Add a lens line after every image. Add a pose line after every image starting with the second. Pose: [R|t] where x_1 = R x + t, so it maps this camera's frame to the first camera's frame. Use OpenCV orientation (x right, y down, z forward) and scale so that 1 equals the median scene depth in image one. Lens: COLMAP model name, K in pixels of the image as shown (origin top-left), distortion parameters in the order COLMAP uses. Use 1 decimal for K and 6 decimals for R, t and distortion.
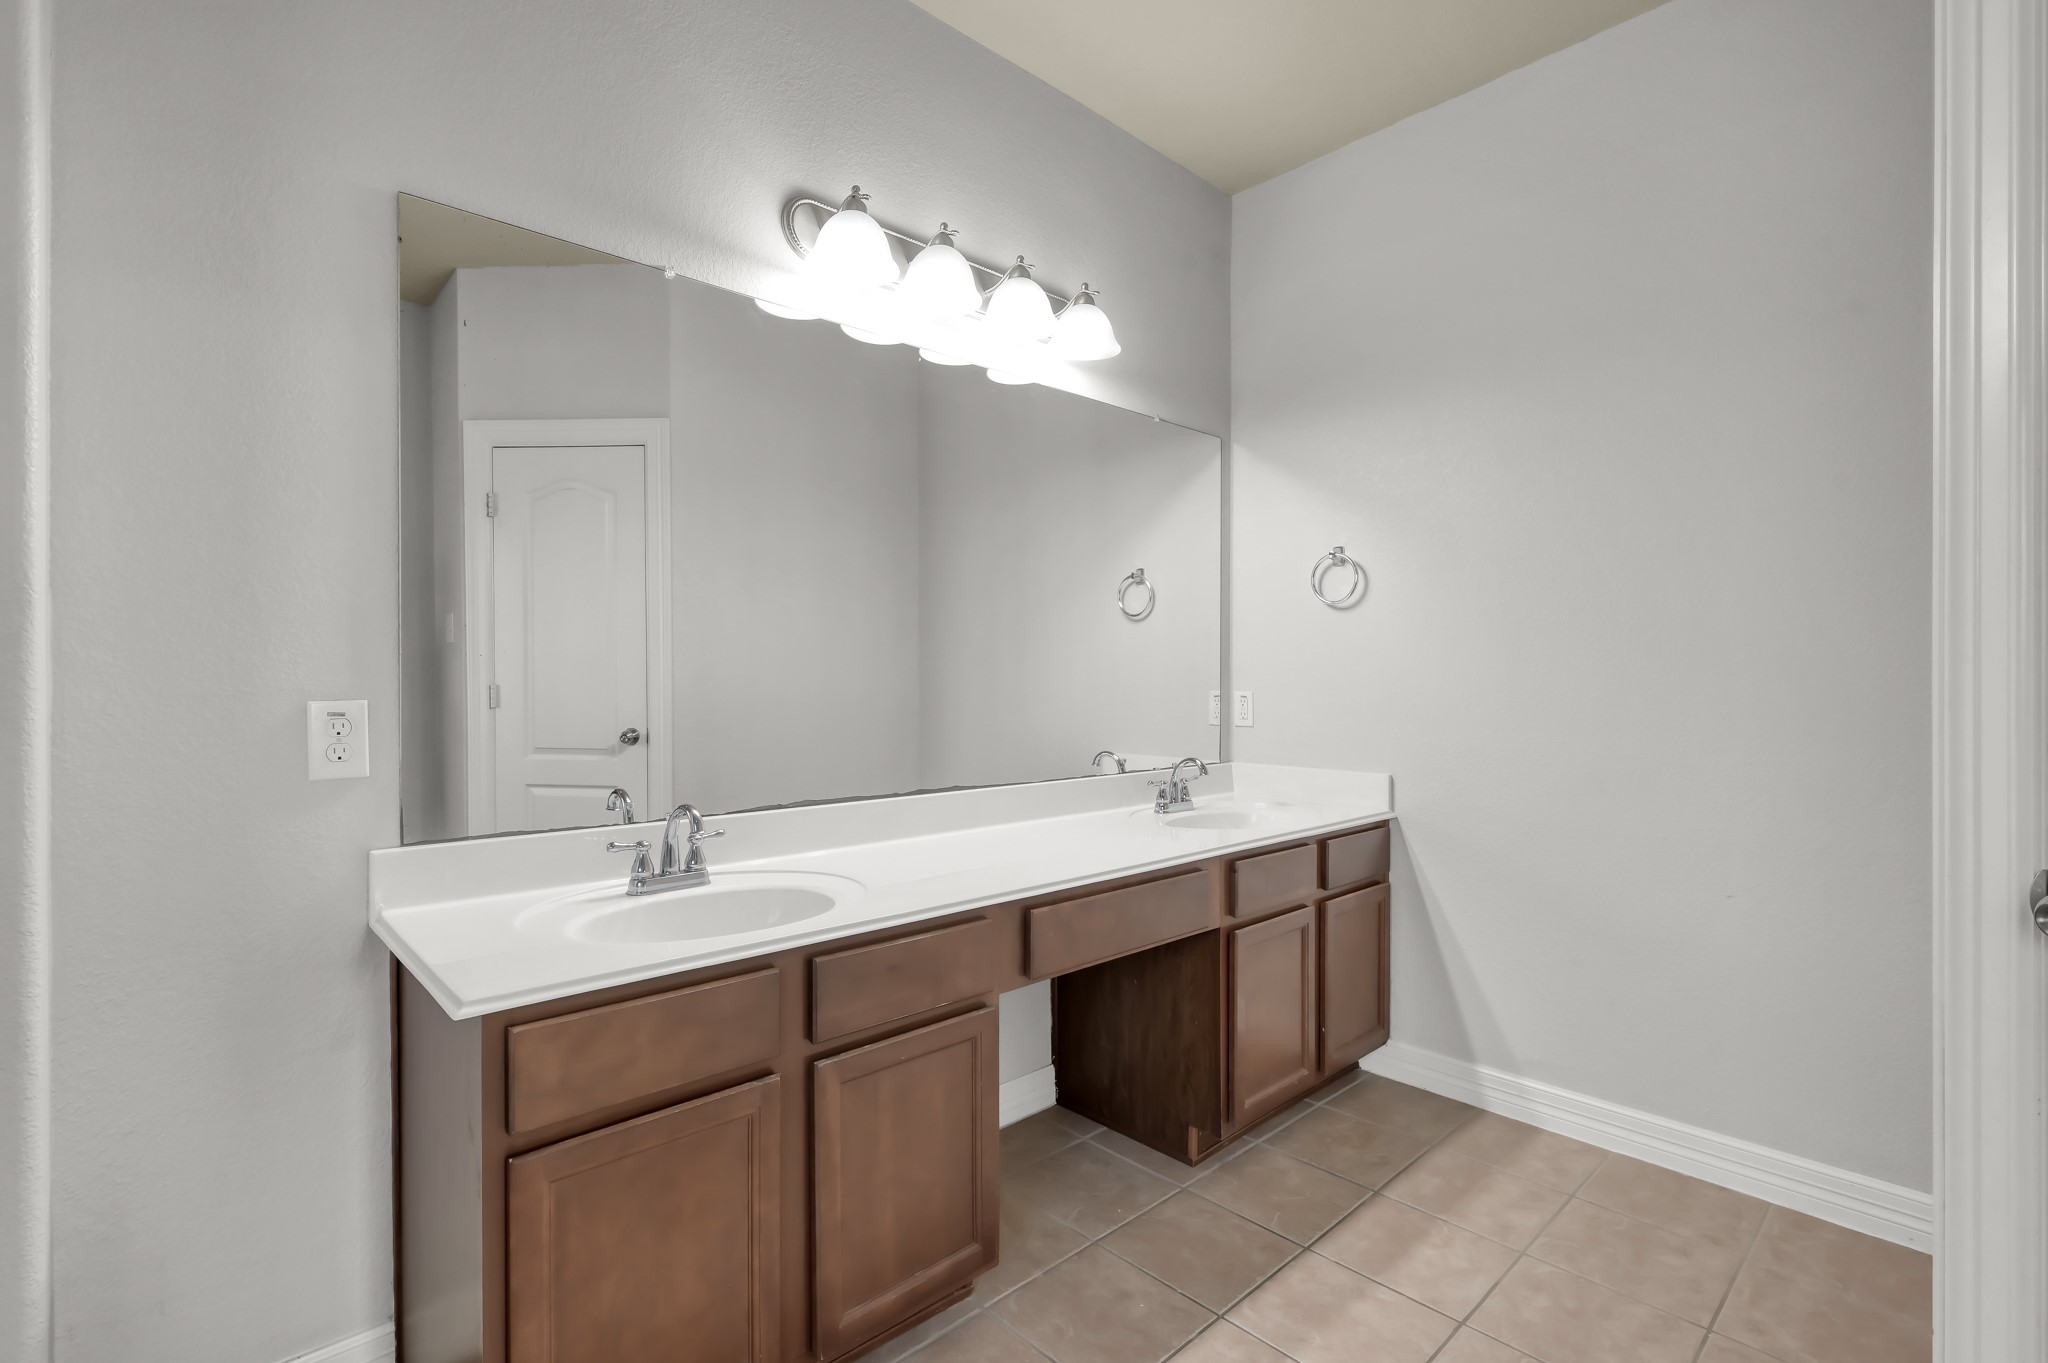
lens RADIAL K [[938.8, 0, 1025.1], [0, 938.8, 683.6], [0, 0, 1]] dist [-0.000971, -0.000098]
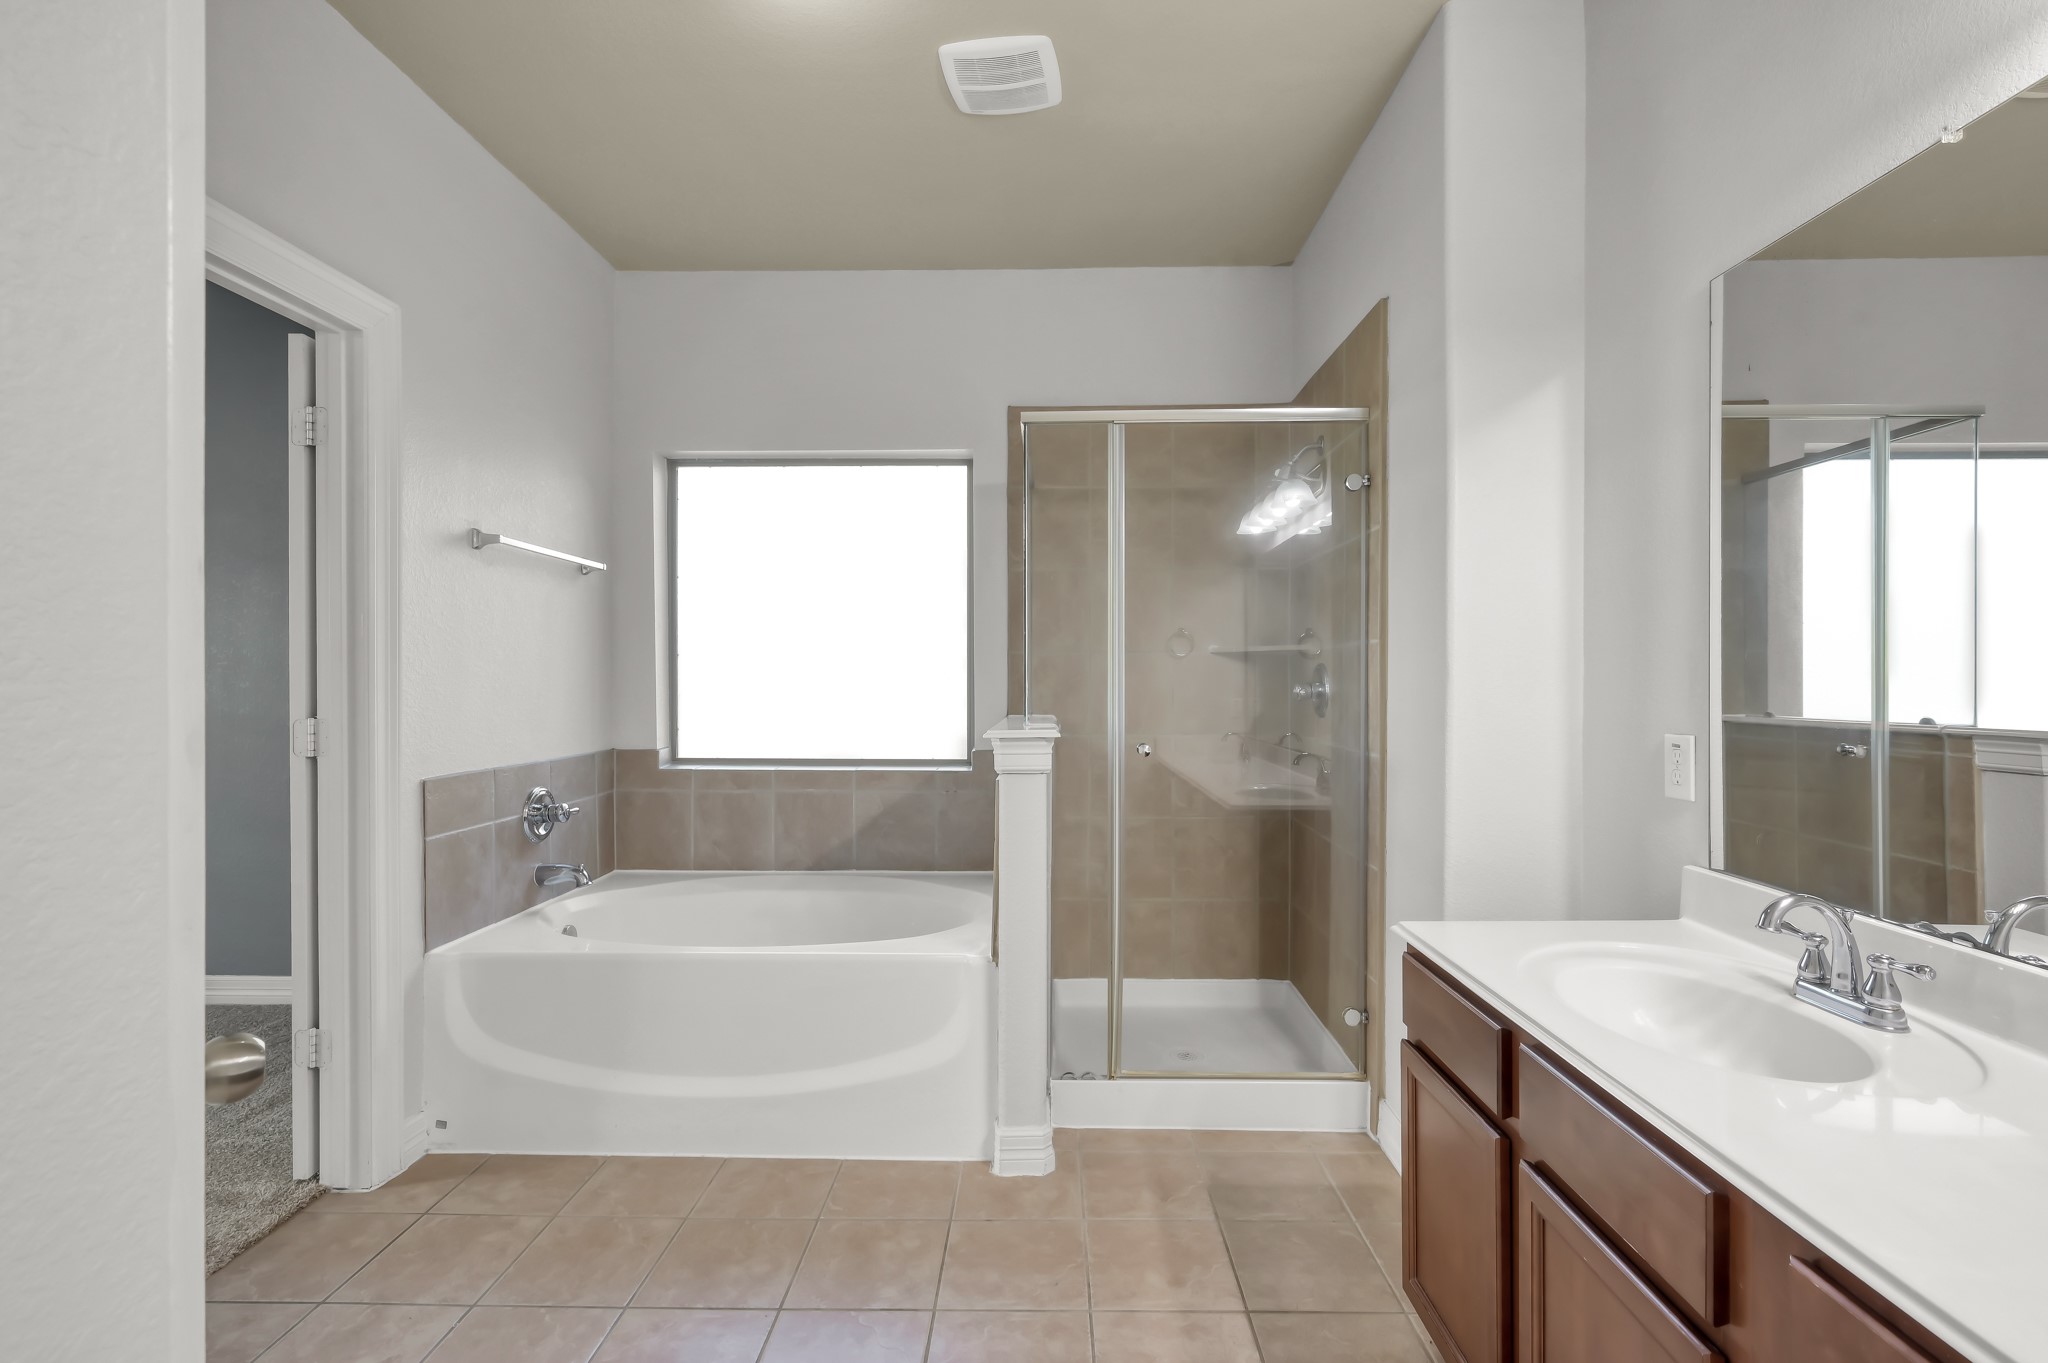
lens RADIAL K [[938.8, 0, 1023.7], [0, 938.8, 689.3], [0, 0, 1]] dist [-0.000971, -0.000098]
pose [[-0.697934, -0.002126, -0.716159, 0.709997], [-0.001562, 0.999998, -0.001447, -0.036068], [0.716160, 0.000109, -0.697936, 1.238116]]
